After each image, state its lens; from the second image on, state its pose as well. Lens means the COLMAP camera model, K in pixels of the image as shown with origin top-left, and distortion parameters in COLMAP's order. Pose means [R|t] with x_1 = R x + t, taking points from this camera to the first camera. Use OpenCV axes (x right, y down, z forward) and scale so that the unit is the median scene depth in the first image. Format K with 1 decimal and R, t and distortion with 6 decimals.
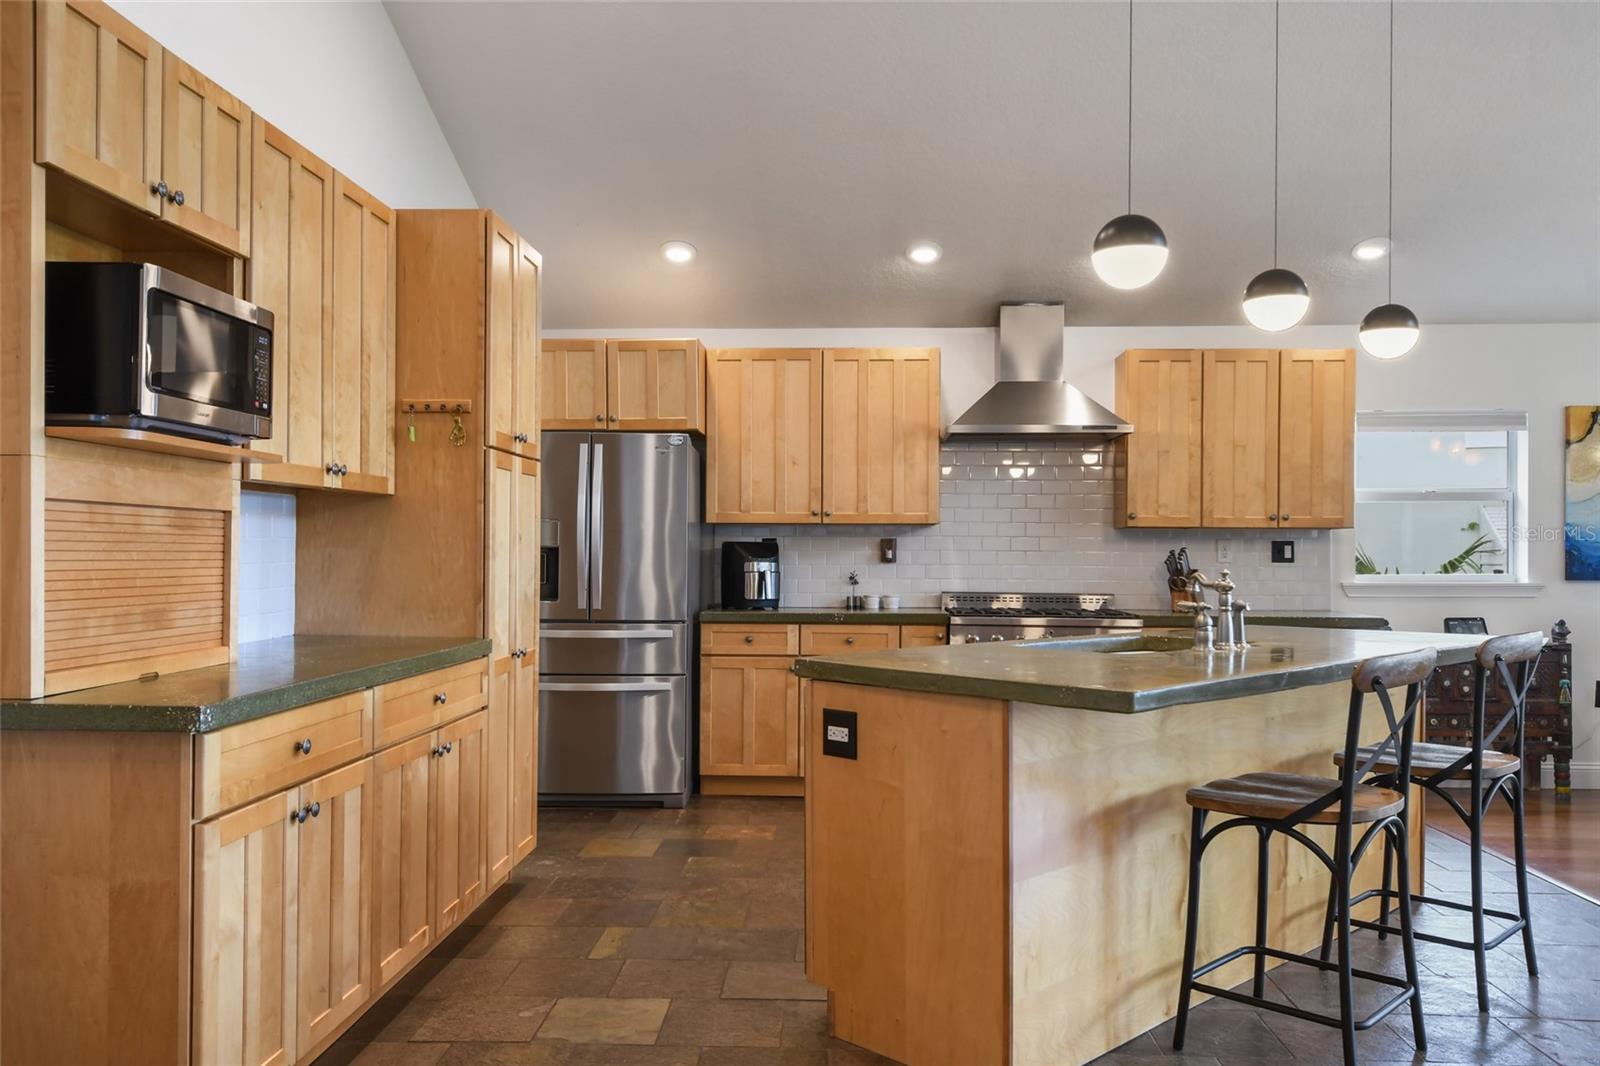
lens RADIAL K [[1221.0, 0, 767.1], [0, 1221.0, 549.7], [0, 0, 1]] dist [0.000819, -0.000862]
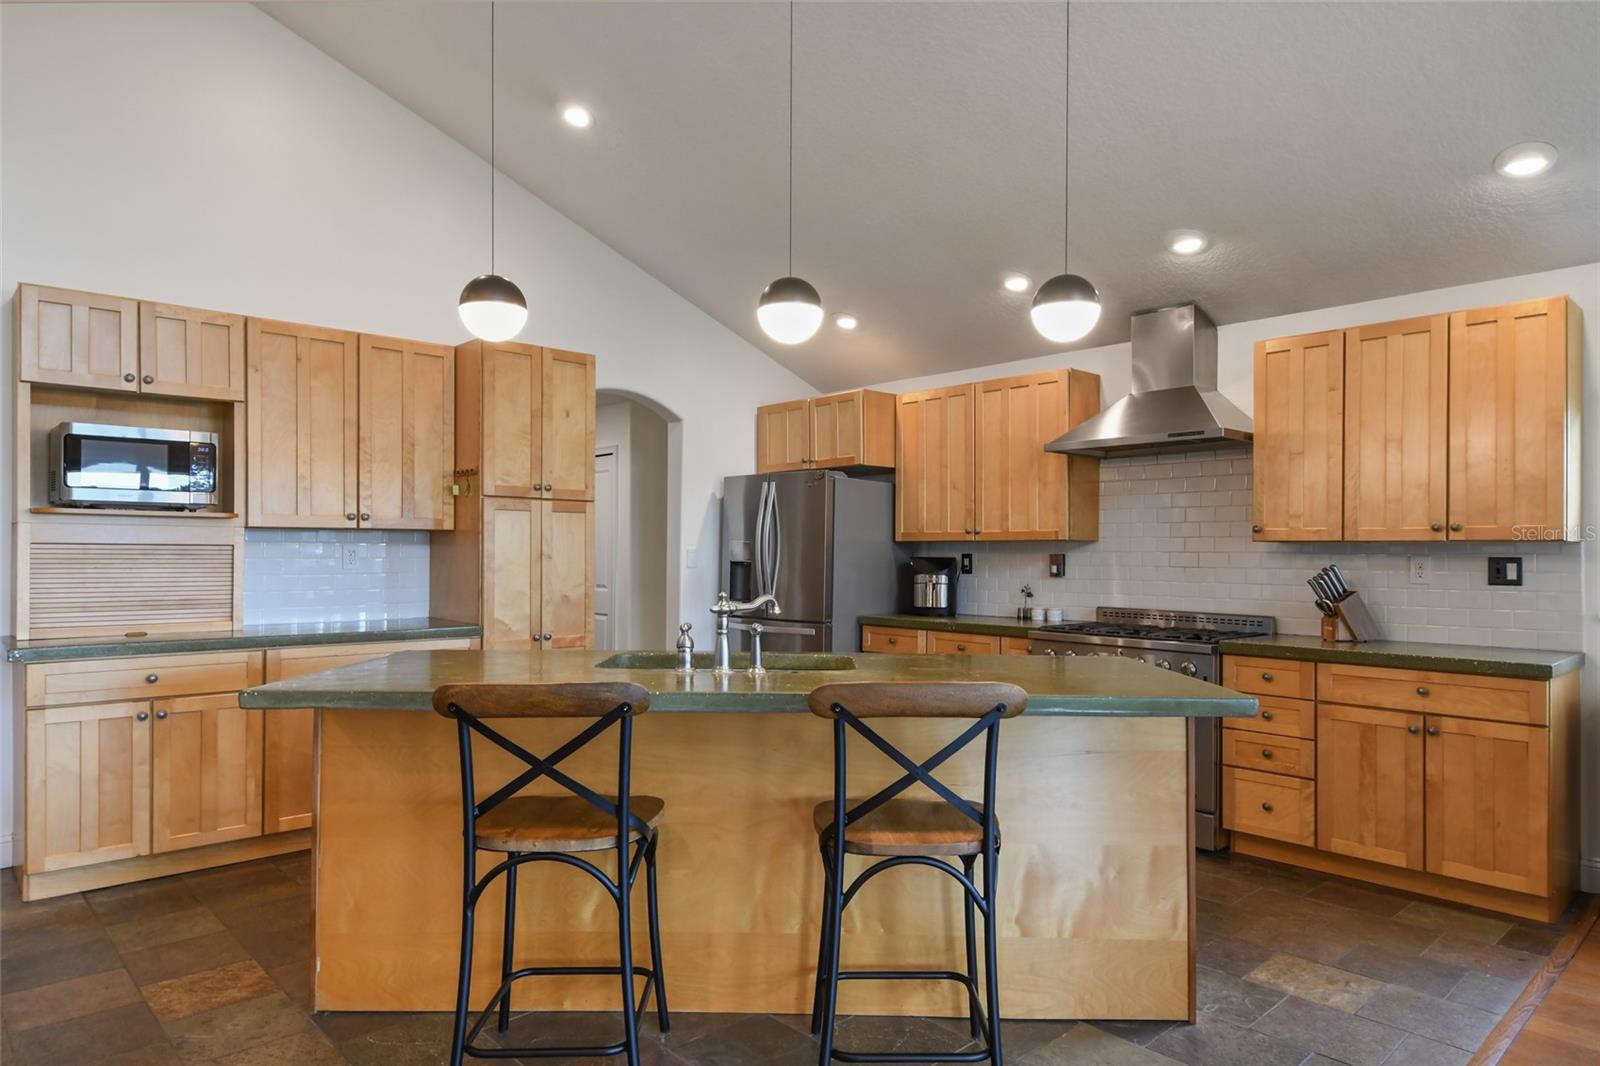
lens RADIAL K [[964.8, 0, 797.9], [0, 964.8, 557.9], [0, 0, 1]] dist [0.046434, -0.045379]
pose [[0.732062, 0.002113, -0.681235, 0.525739], [-0.001034, 0.999997, 0.001991, -0.007708], [0.681237, -0.000753, 0.732062, 0.252963]]
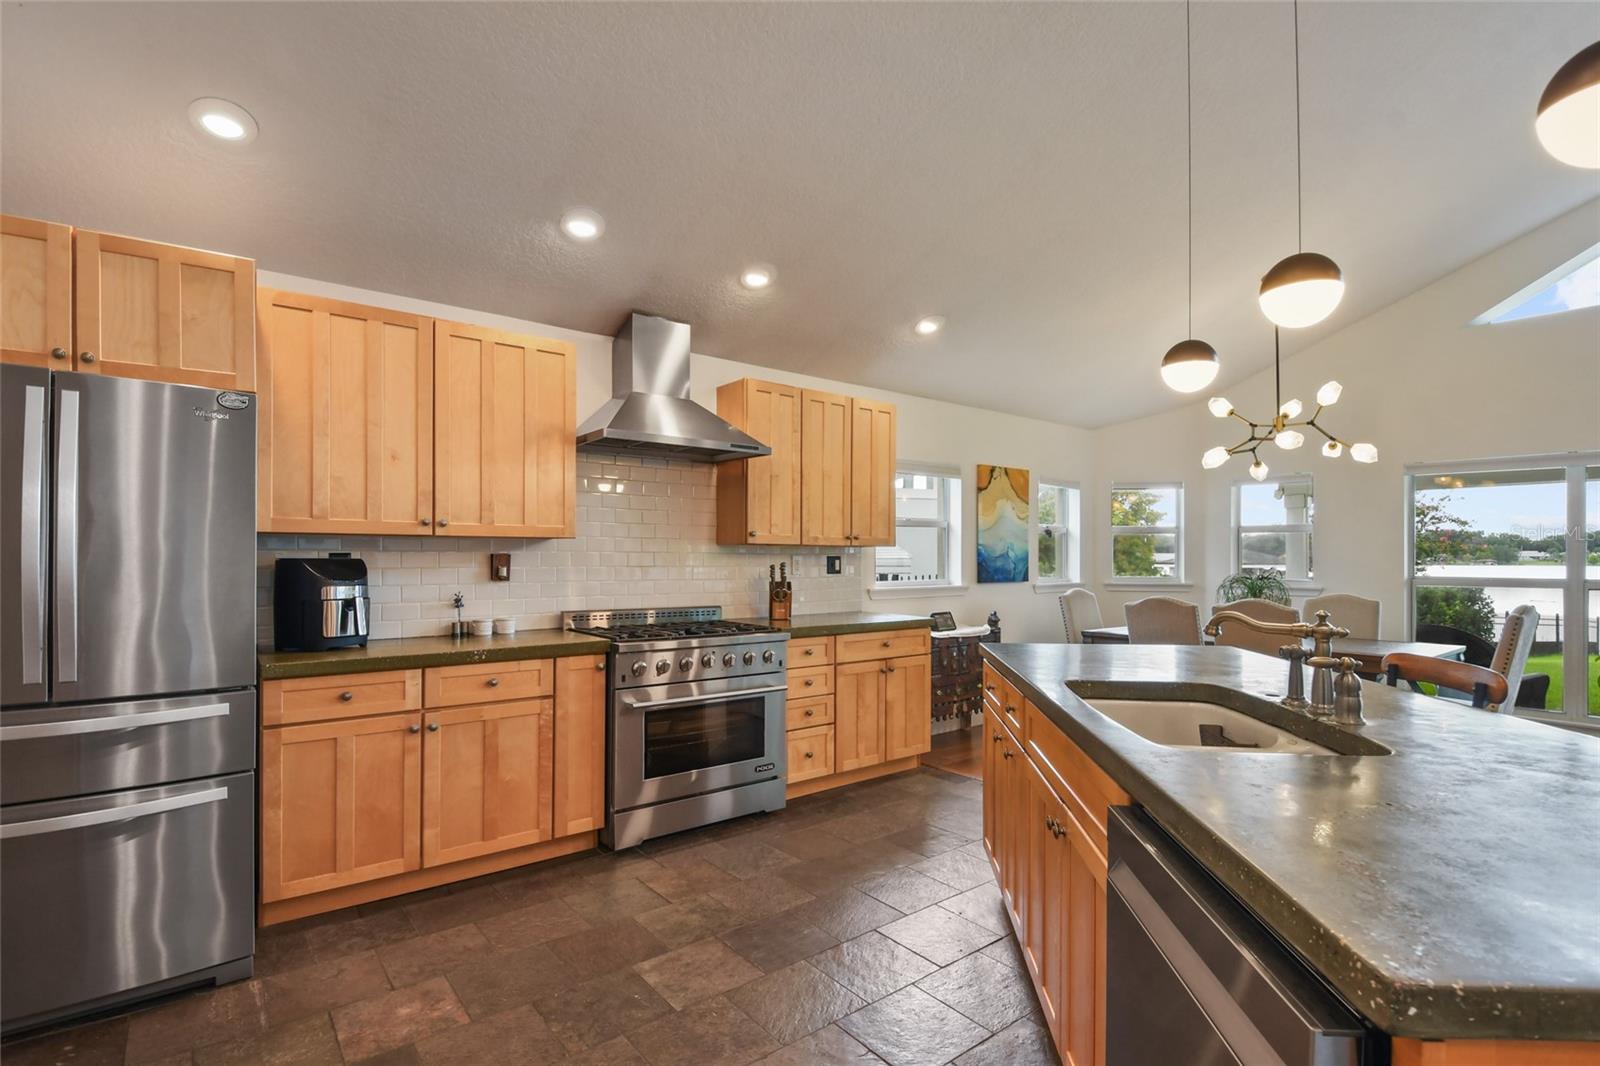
lens RADIAL K [[763.9, 0, 811.9], [0, 763.9, 550.8], [0, 0, 1]] dist [0.021014, -0.024684]
pose [[0.732407, 0.003242, 0.680860, -0.116649], [-0.003471, 0.999993, -0.001028, -0.011879], [-0.680859, -0.001610, 0.732413, 0.464856]]
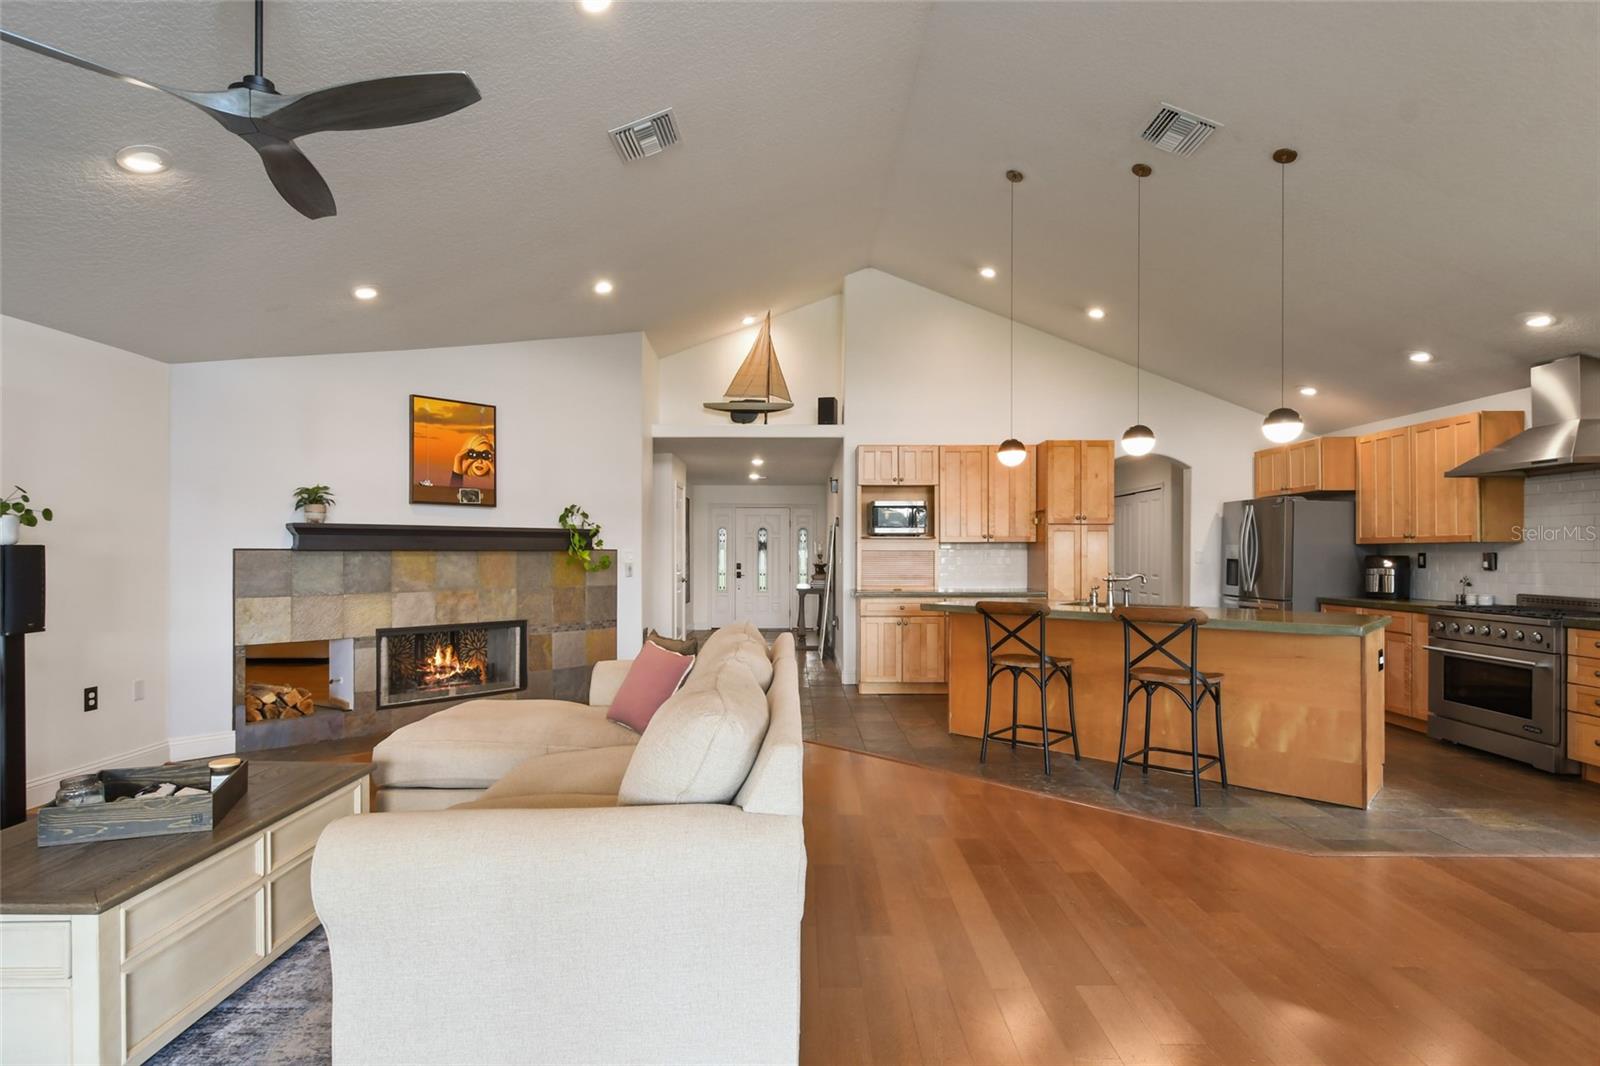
lens RADIAL K [[763.9, 0, 811.9], [0, 763.9, 550.8], [0, 0, 1]] dist [0.021014, -0.024684]
pose [[0.088008, -0.009380, -0.996076, 0.911291], [0.001161, 0.999956, -0.009314, -0.004473], [0.996119, -0.000337, 0.088015, 0.194836]]
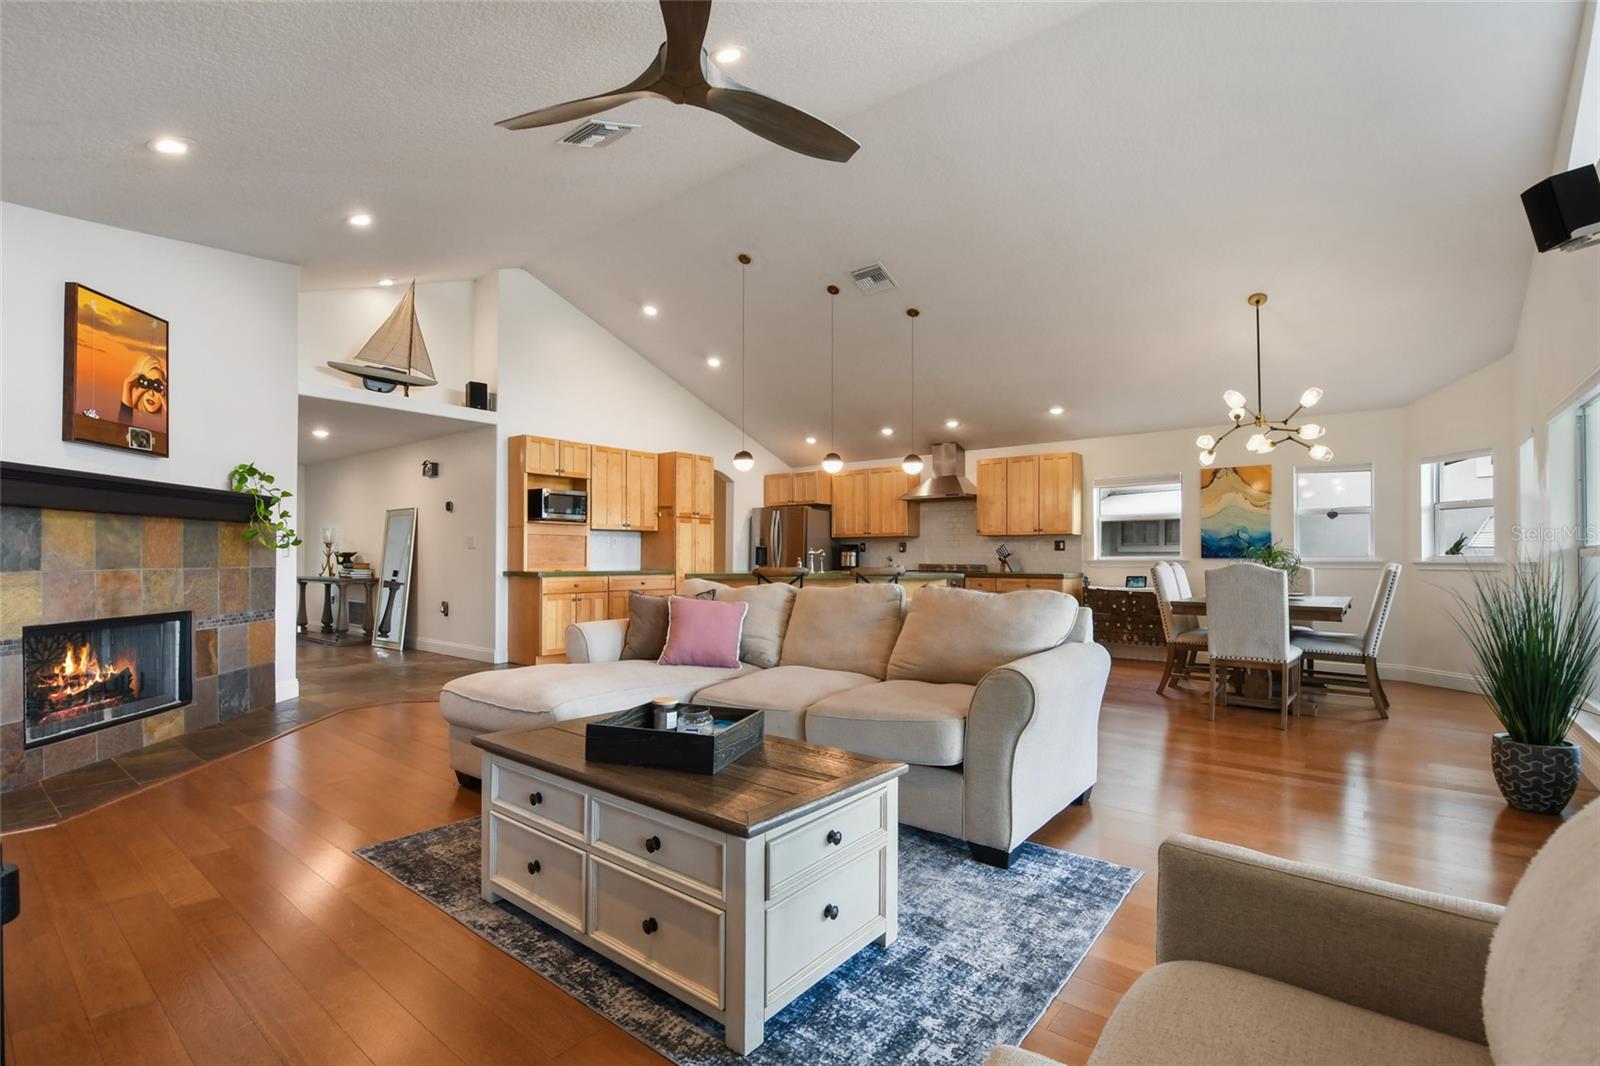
lens RADIAL K [[700.1, 0, 793.1], [0, 700.1, 553.6], [0, 0, 1]] dist [0.000641, -0.019481]
pose [[0.819155, -0.006879, -0.573531, 0.763345], [0.002311, 0.999960, -0.008692, 0.026452], [0.573567, 0.005795, 0.819138, -0.296860]]
